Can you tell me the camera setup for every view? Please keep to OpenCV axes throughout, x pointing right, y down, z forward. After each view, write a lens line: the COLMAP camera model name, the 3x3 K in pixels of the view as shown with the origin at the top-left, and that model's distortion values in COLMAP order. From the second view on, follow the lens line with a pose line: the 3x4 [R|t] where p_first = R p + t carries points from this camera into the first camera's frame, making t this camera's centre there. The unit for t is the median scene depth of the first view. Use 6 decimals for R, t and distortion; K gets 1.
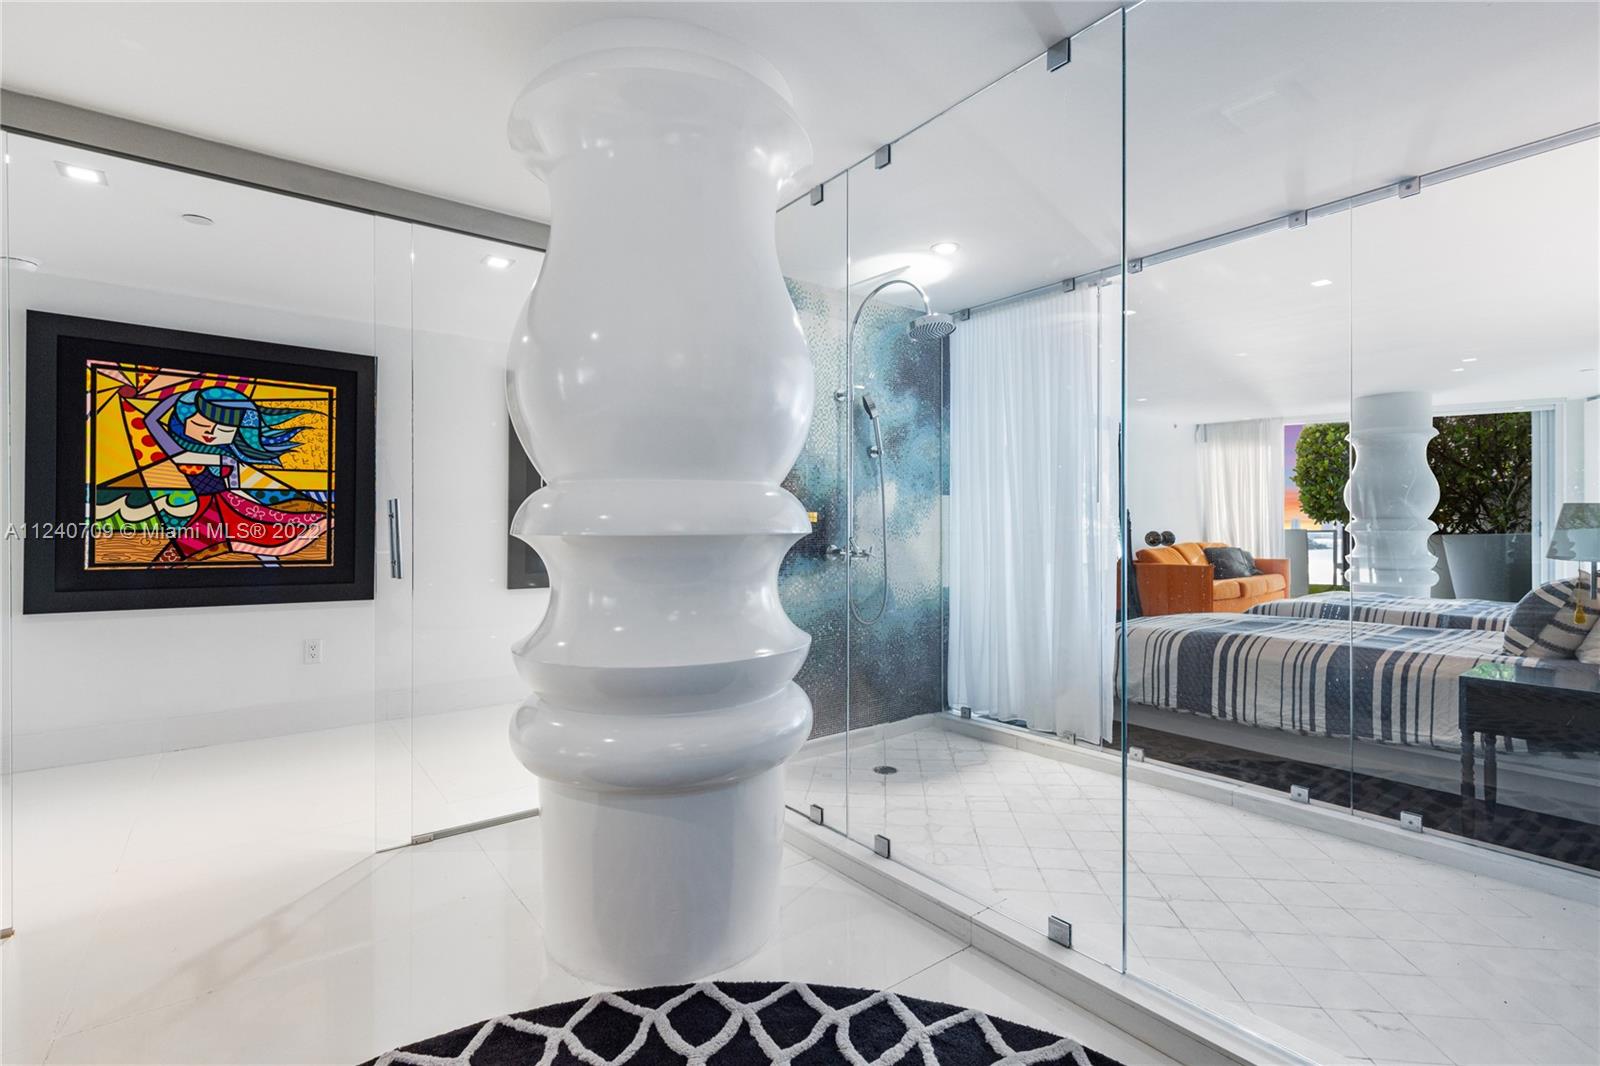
lens RADIAL K [[718.0, 0, 810.3], [0, 718.0, 525.7], [0, 0, 1]] dist [0.005223, 0.000171]
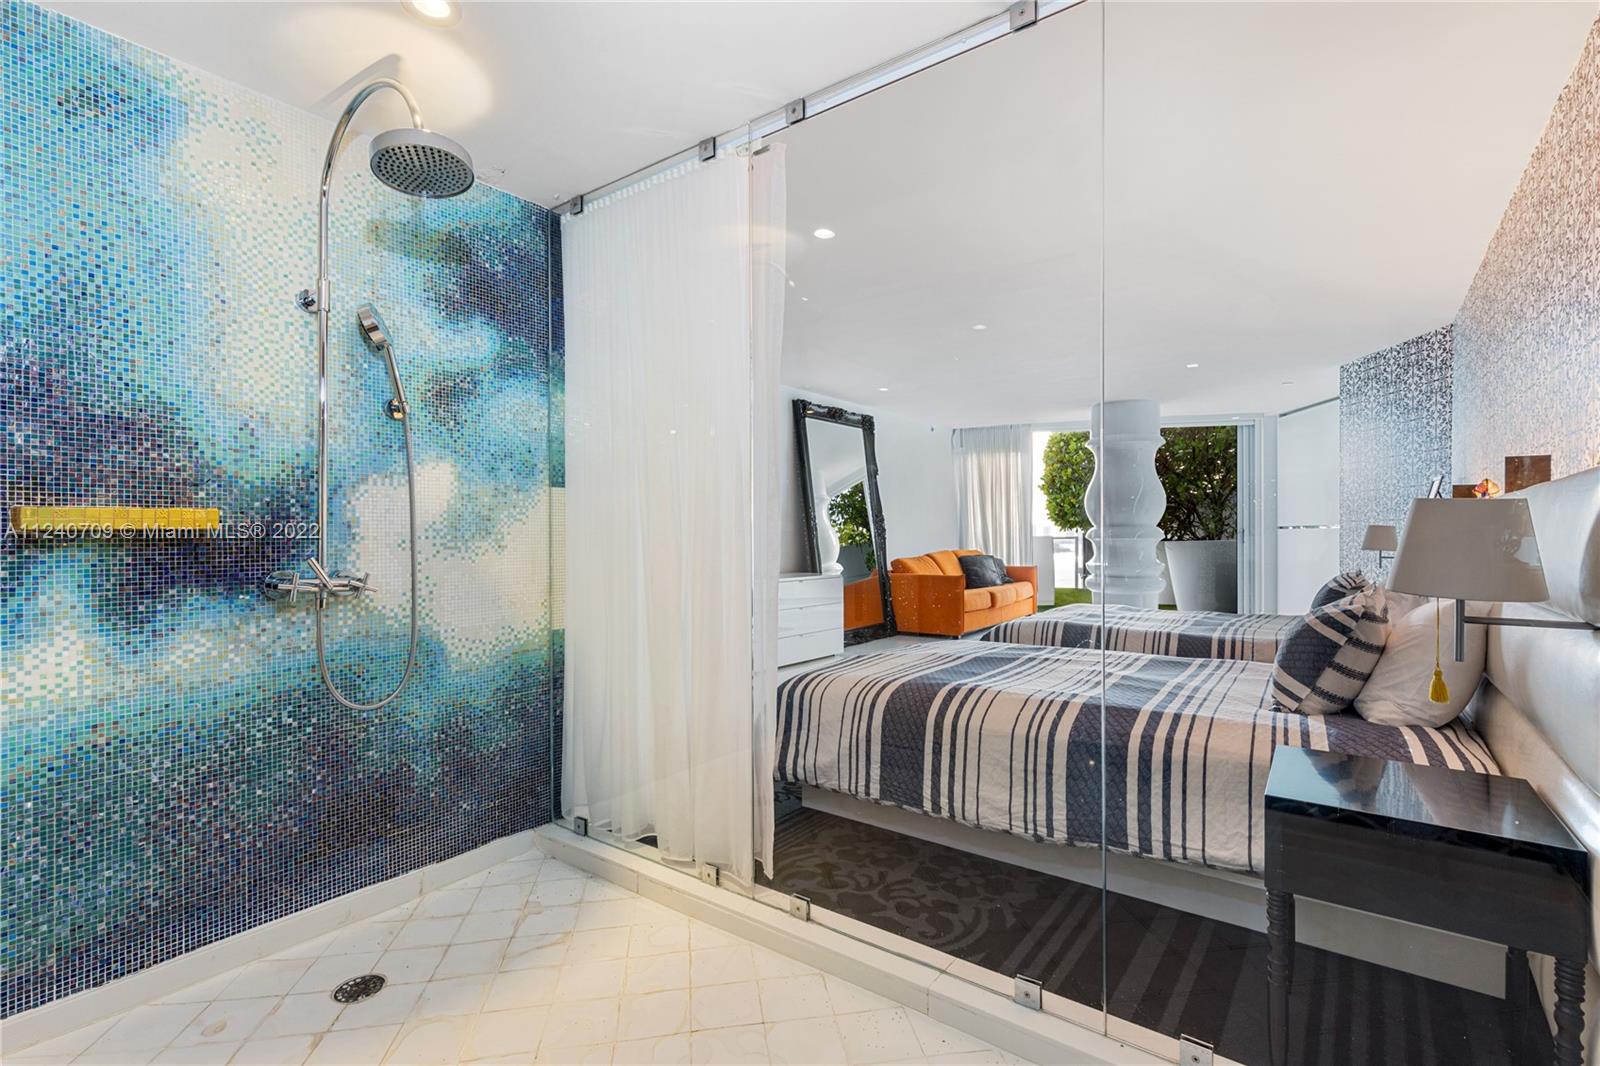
lens RADIAL K [[718.0, 0, 792.1], [0, 718.0, 529.1], [0, 0, 1]] dist [0.005223, 0.000171]
pose [[0.968137, 0.000749, 0.250421, 0.241318], [0.000407, 0.999990, -0.004562, -0.002012], [-0.250422, 0.004519, 0.968126, 0.332934]]
